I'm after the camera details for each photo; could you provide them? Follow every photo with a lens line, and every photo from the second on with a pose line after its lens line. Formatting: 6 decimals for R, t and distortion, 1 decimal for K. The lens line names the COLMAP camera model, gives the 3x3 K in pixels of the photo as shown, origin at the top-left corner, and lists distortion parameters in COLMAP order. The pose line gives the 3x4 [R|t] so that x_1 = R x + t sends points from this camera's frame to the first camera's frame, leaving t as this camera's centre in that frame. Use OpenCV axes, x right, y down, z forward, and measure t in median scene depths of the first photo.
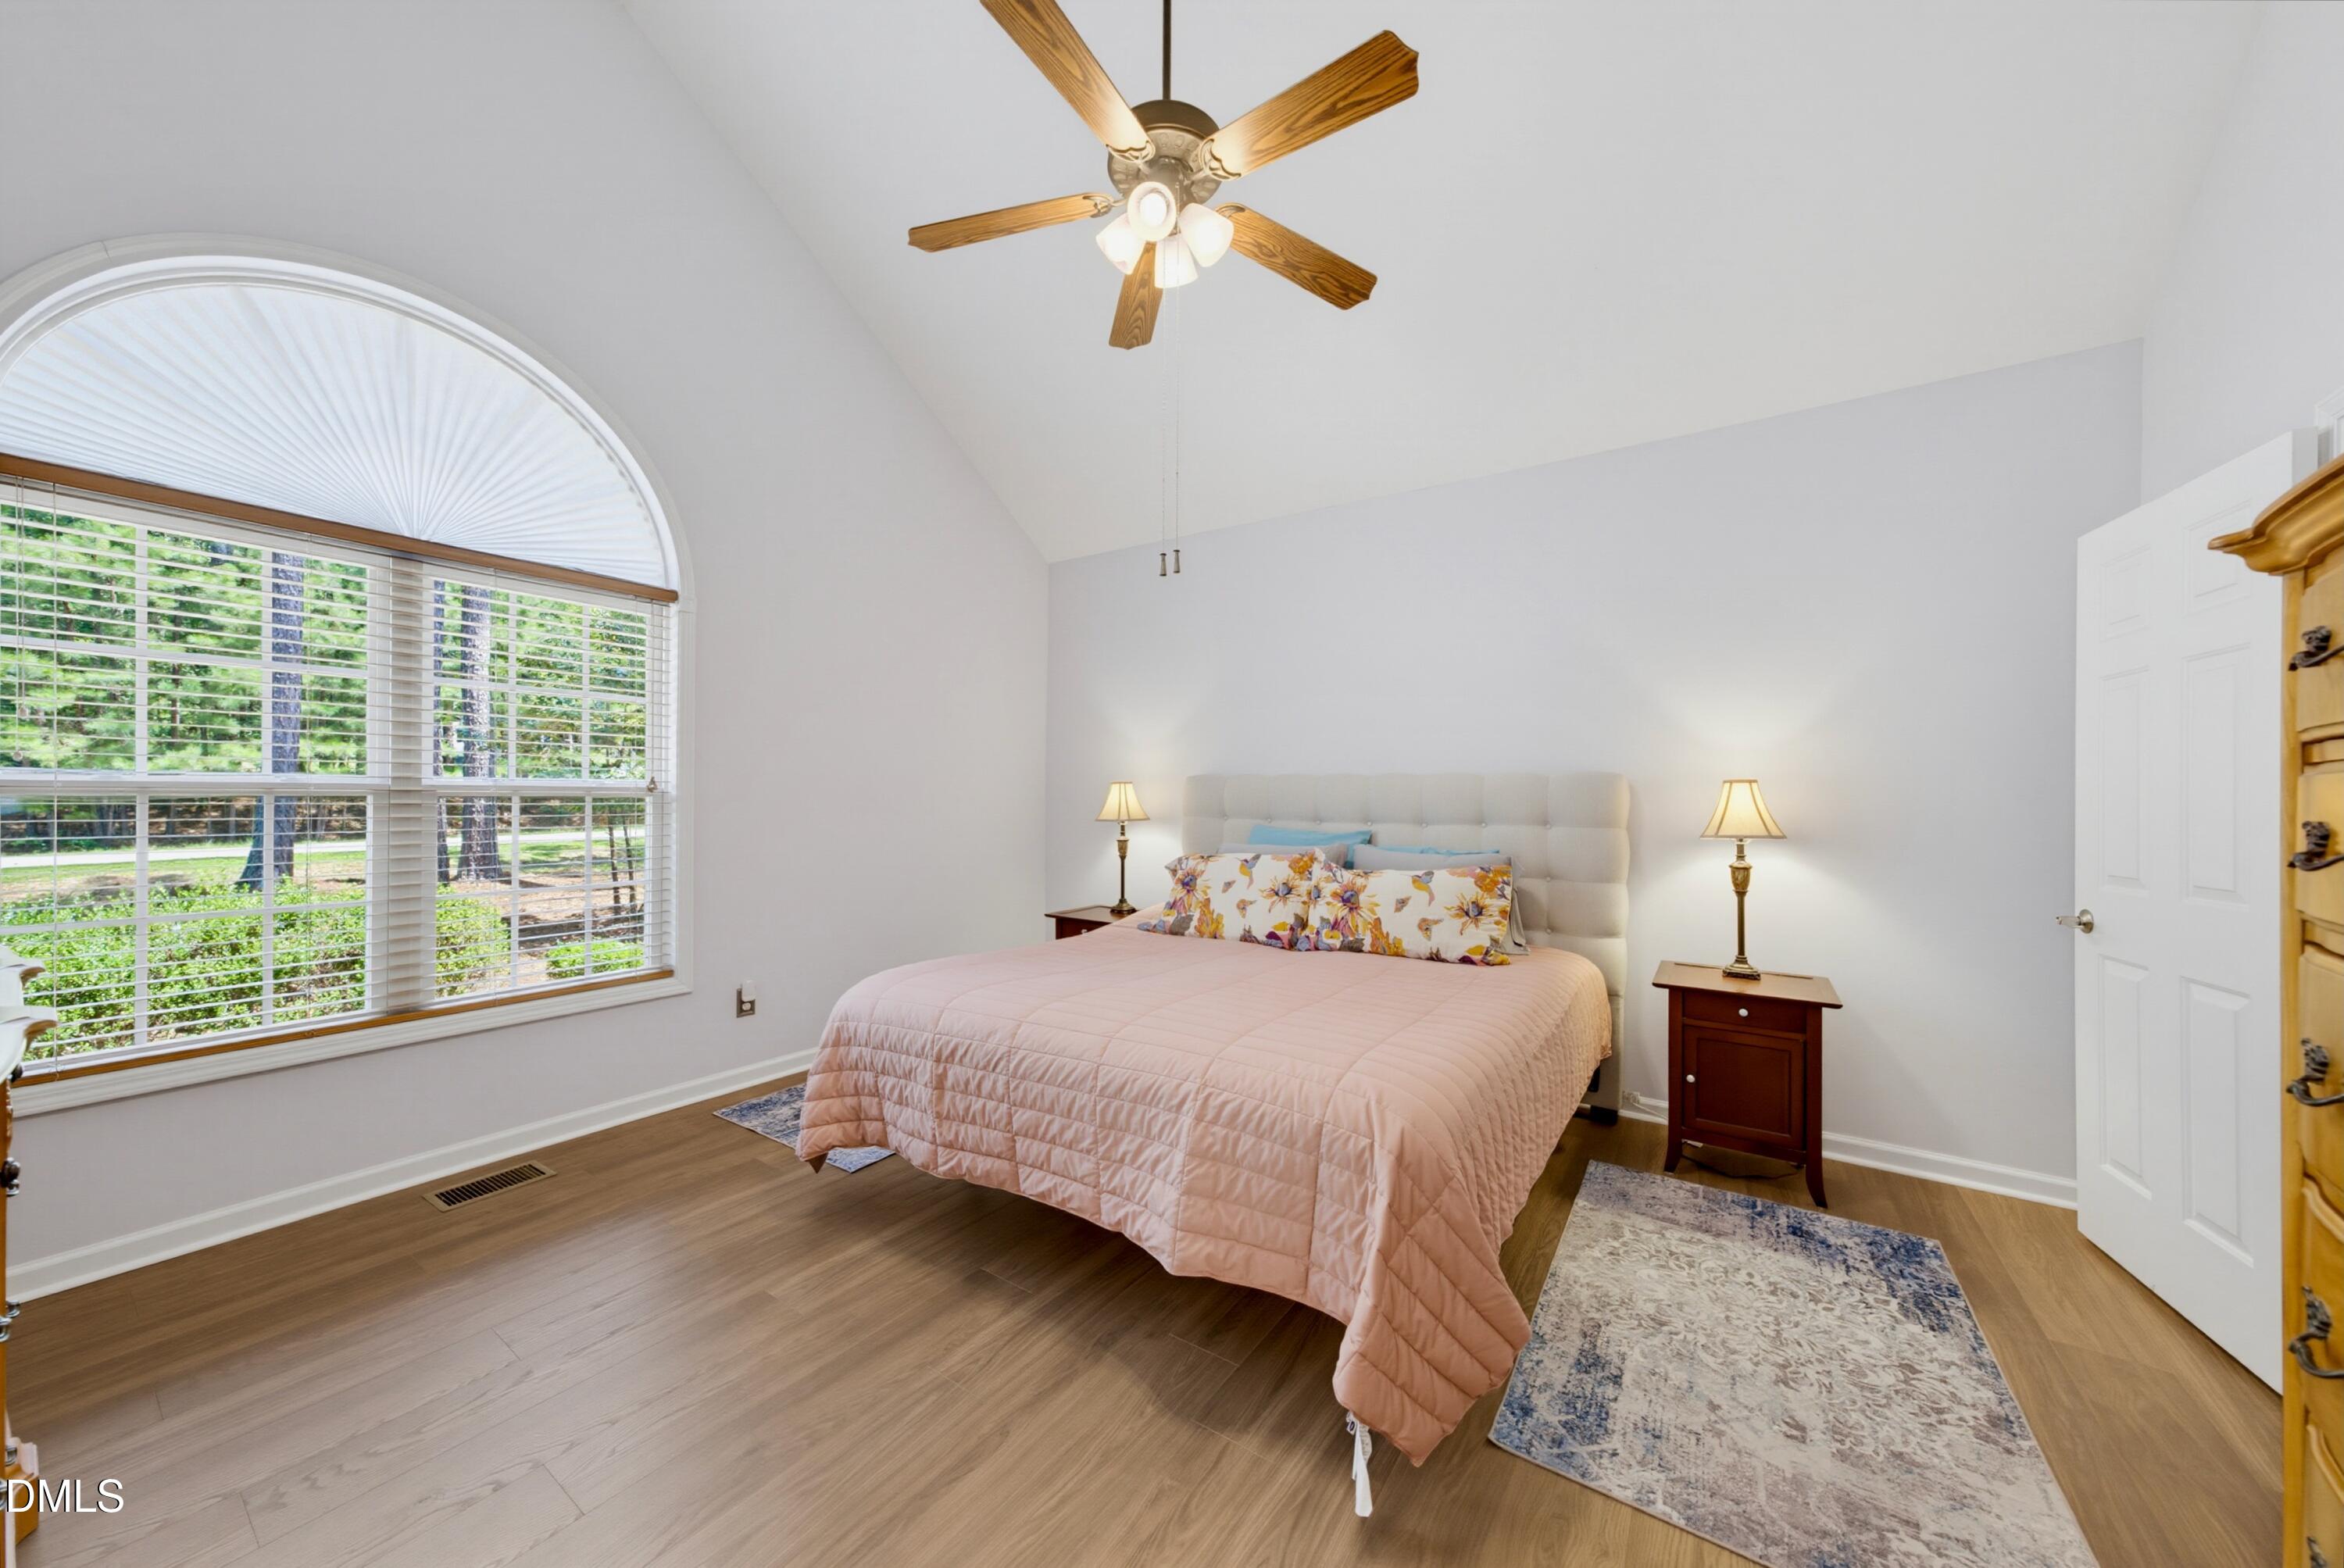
lens RADIAL K [[835.0, 0, 1176.6], [0, 835.0, 814.8], [0, 0, 1]] dist [0.007888, 0.000237]
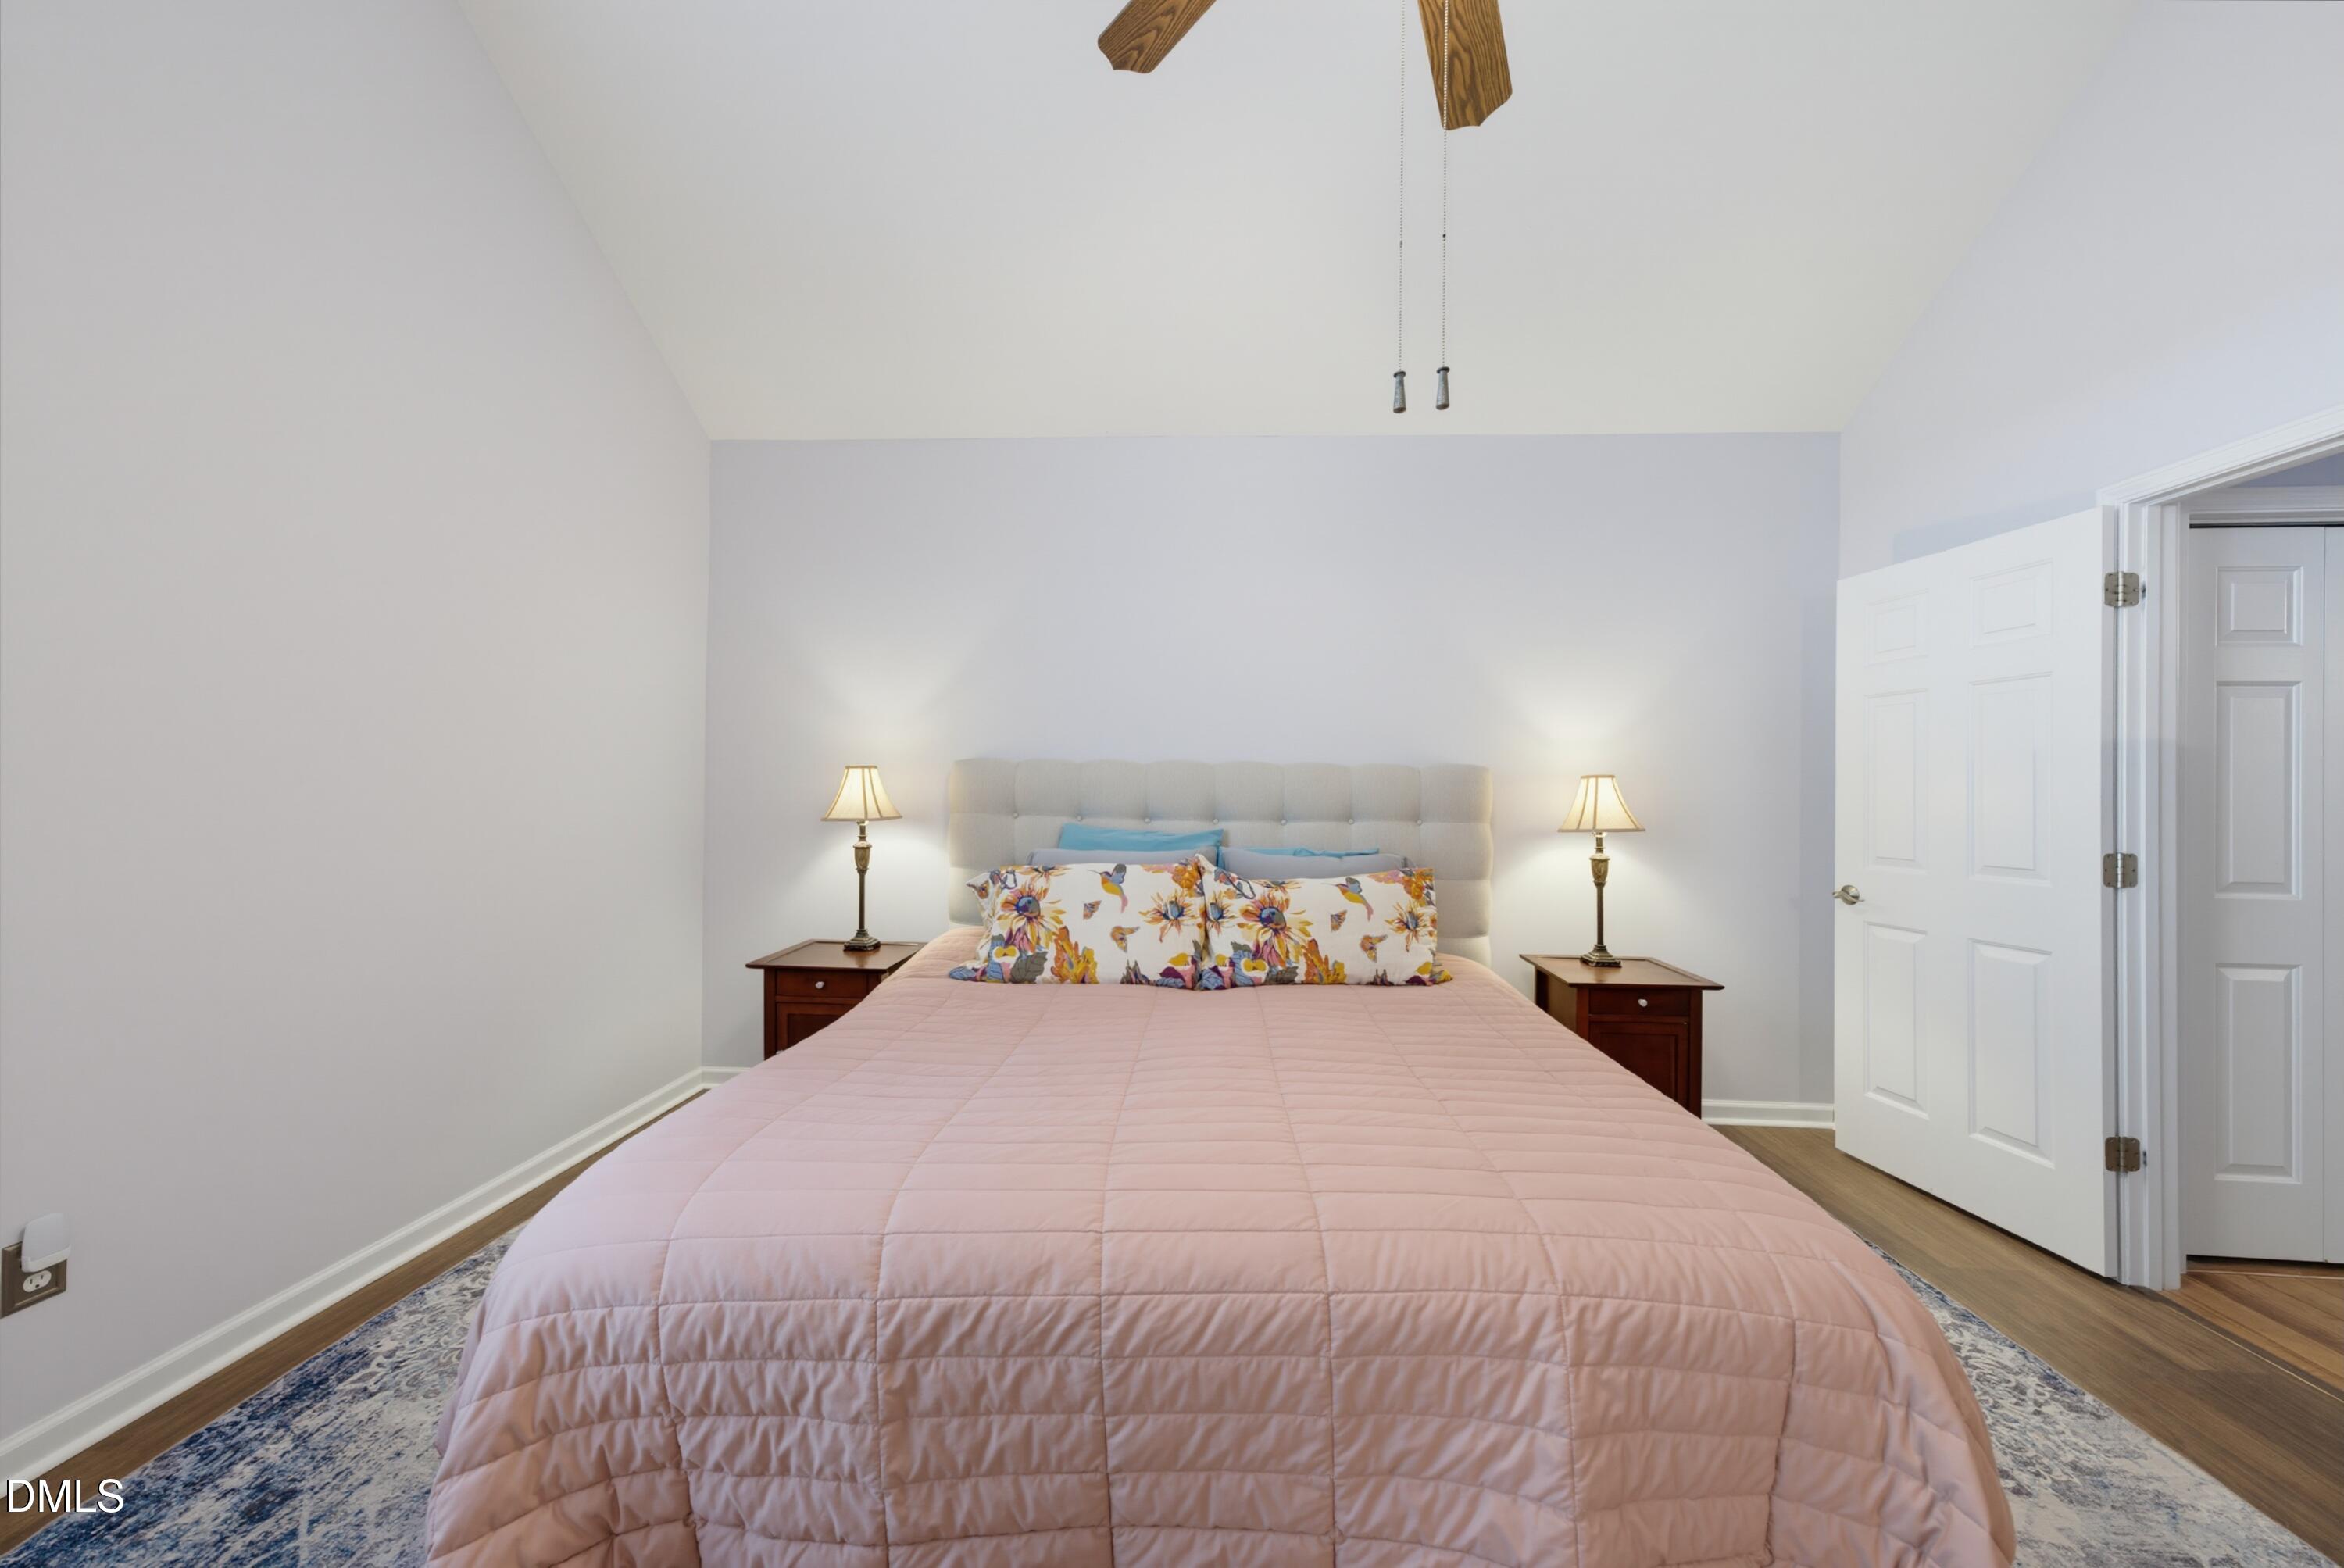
lens RADIAL K [[829.3, 0, 1205.1], [0, 829.3, 796.2], [0, 0, 1]] dist [0.001462, 0.006167]
pose [[0.848345, -0.000442, 0.529443, -0.349742], [0.006116, 0.999941, -0.008966, -0.011950], [-0.529408, 0.010845, 0.848298, 0.468819]]
